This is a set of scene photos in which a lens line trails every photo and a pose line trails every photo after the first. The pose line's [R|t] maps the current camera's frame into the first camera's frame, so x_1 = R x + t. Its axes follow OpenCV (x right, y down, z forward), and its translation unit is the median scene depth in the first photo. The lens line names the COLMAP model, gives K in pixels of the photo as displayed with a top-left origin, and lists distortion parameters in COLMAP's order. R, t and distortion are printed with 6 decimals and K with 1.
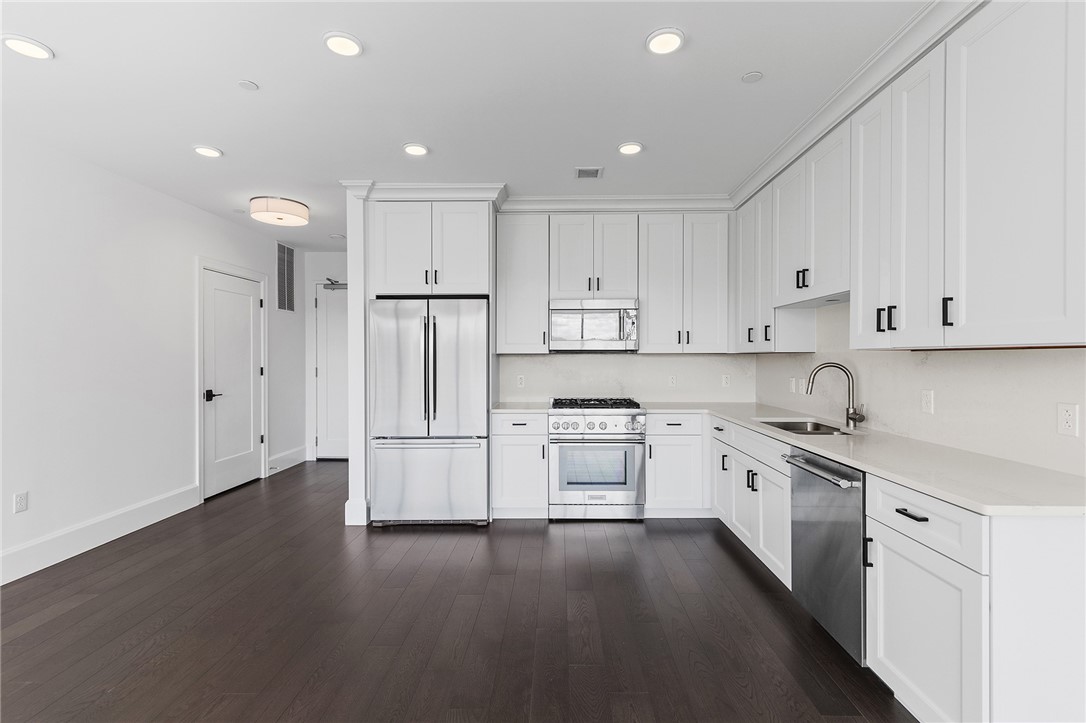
lens RADIAL K [[495.1, 0, 551.0], [0, 495.1, 358.6], [0, 0, 1]] dist [0.009991, -0.000215]
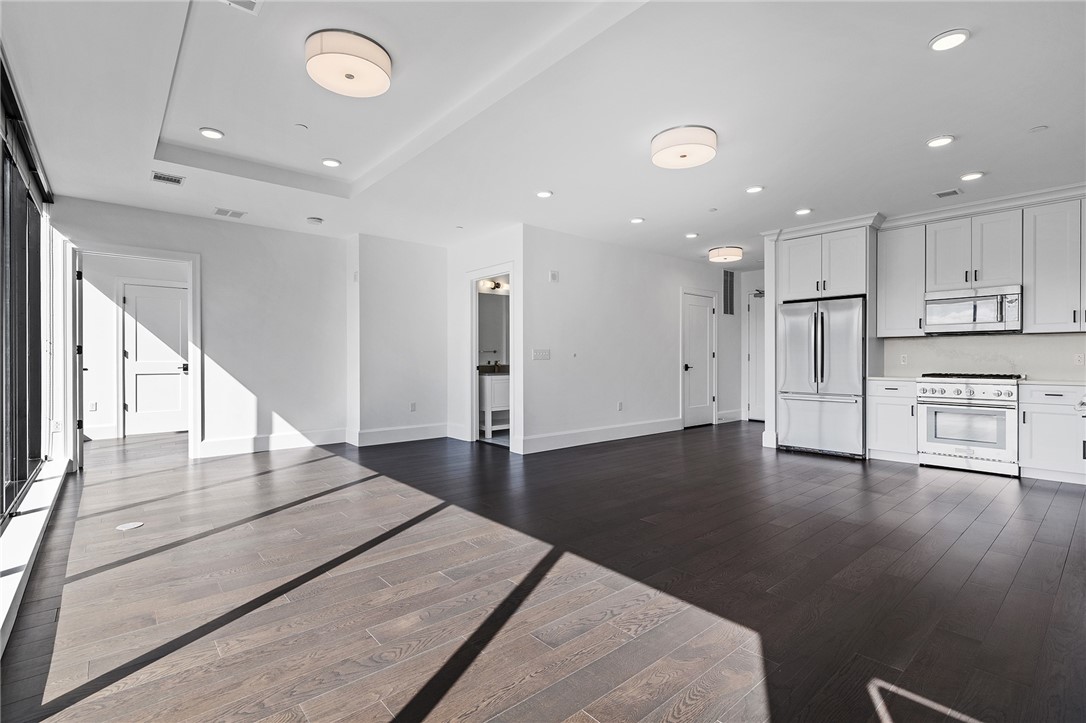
lens RADIAL K [[506.4, 0, 543.0], [0, 506.4, 361.5], [0, 0, 1]] dist [-0.005965, 0.000594]
pose [[0.666209, 0.004464, -0.745752, 0.322539], [-0.003223, 0.999990, 0.003106, 0.057022], [0.745758, 0.000335, 0.666217, -0.603286]]
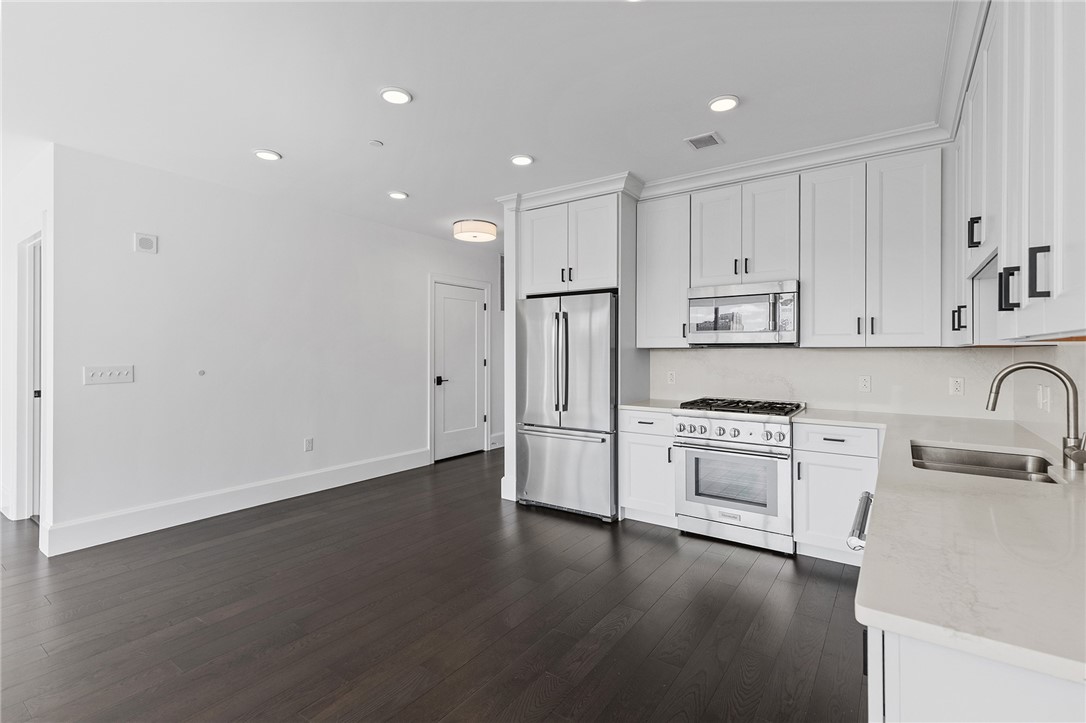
lens RADIAL K [[498.7, 0, 548.5], [0, 498.7, 350.6], [0, 0, 1]] dist [0.009254, -0.000354]
pose [[0.826154, 0.001279, -0.563443, 0.314800], [-0.003679, 0.999988, -0.003125, -0.001220], [0.563433, 0.004654, 0.826149, 0.107262]]
